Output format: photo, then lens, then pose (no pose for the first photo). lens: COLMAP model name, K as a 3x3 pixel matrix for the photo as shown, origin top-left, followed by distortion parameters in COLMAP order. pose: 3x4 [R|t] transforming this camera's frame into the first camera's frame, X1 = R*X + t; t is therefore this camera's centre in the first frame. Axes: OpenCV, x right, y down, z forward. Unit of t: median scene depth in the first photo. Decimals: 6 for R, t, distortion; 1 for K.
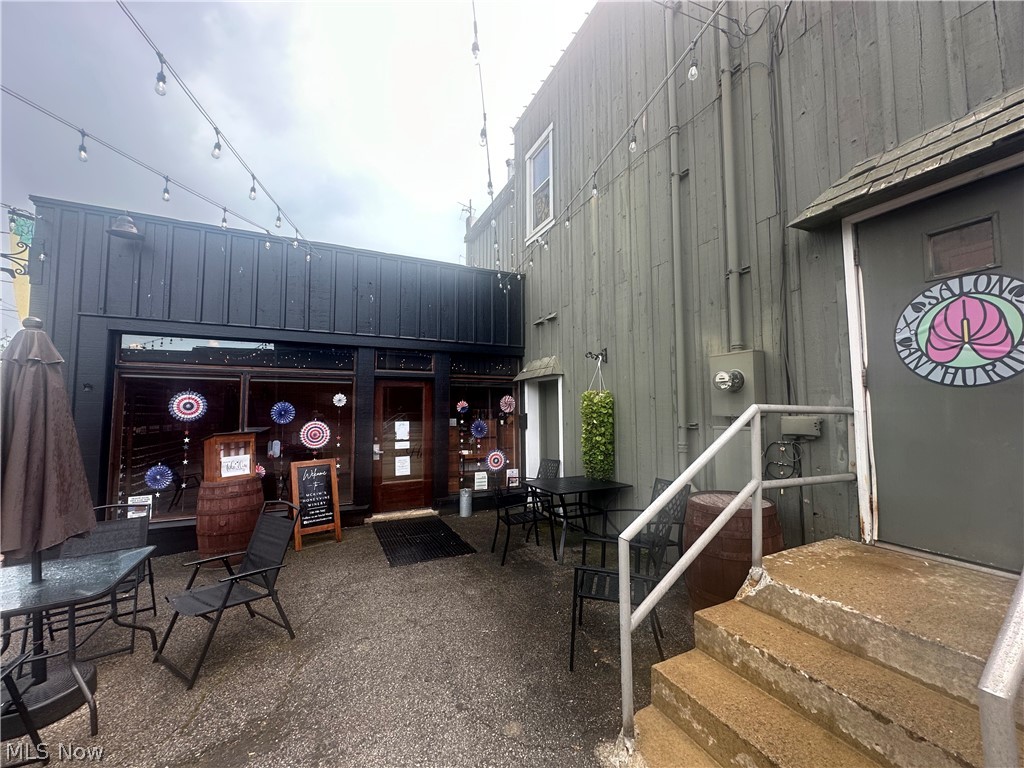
lens RADIAL K [[407.3, 0, 512.0], [0, 407.3, 384.0], [0, 0, 1]] dist [-0.000742, 0.000500]
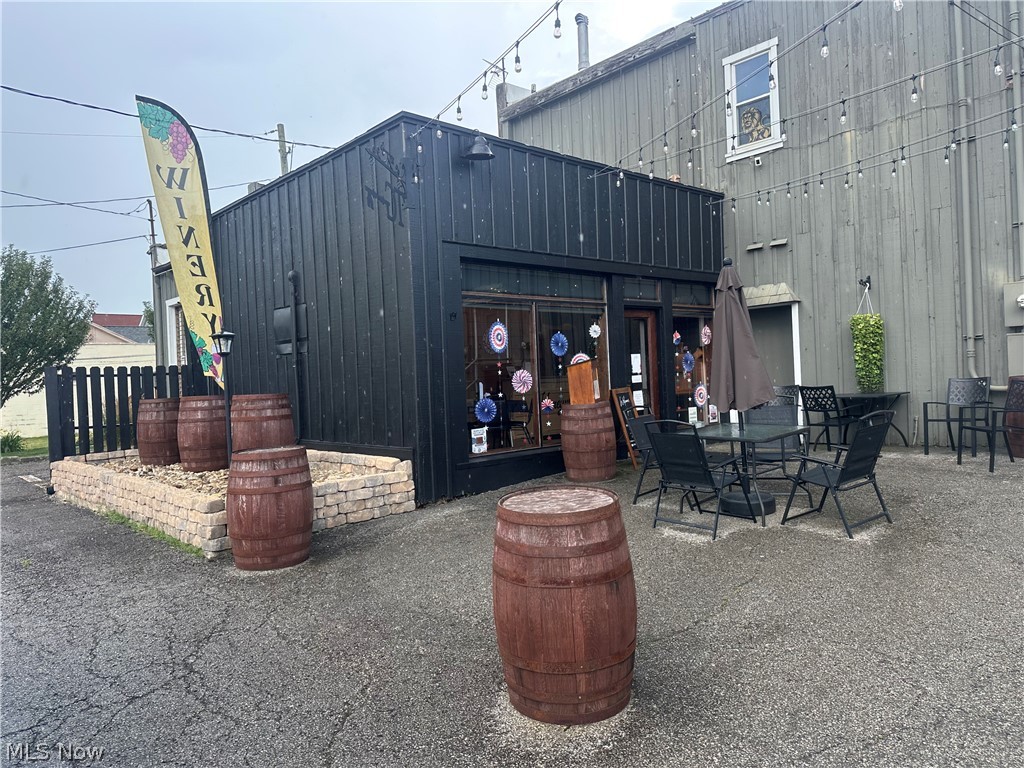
lens RADIAL K [[706.1, 0, 512.0], [0, 706.1, 384.0], [0, 0, 1]] dist [0.003294, -0.003901]
pose [[0.961281, -0.039275, 0.272756, -1.054974], [0.018930, 0.996865, 0.076825, 0.033040], [-0.274918, -0.068688, 0.959011, -0.512687]]
